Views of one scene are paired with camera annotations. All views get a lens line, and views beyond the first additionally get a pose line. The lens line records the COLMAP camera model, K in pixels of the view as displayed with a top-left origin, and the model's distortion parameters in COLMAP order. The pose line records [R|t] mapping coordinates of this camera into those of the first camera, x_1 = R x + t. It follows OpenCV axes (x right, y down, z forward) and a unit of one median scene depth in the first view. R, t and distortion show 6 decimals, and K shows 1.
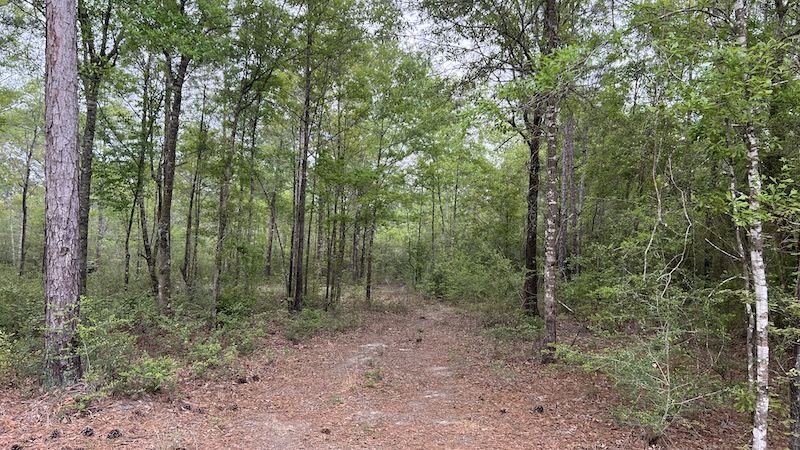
lens RADIAL K [[609.5, 0, 400.0], [0, 609.5, 225.5], [0, 0, 1]] dist [0.007835, 0.001594]
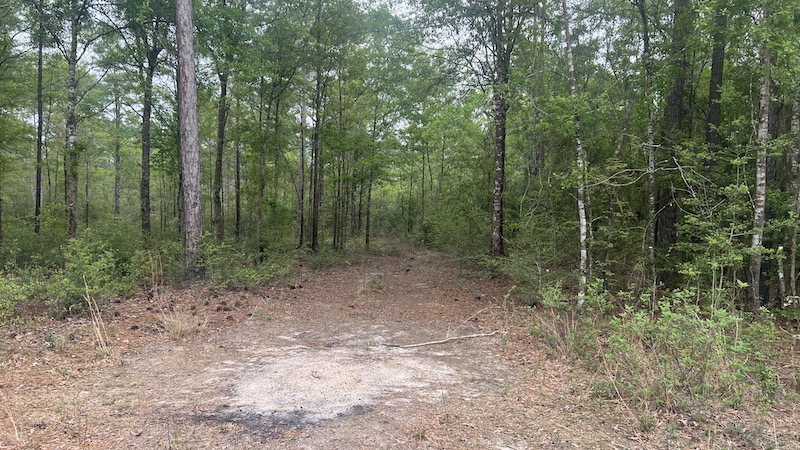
lens RADIAL K [[609.5, 0, 399.6], [0, 609.5, 225.4], [0, 0, 1]] dist [0.007835, 0.001594]
pose [[0.999907, -0.010125, 0.009091, 0.000488], [0.009449, 0.997393, 0.071539, -0.004512], [-0.009792, -0.071446, 0.997396, -0.190139]]
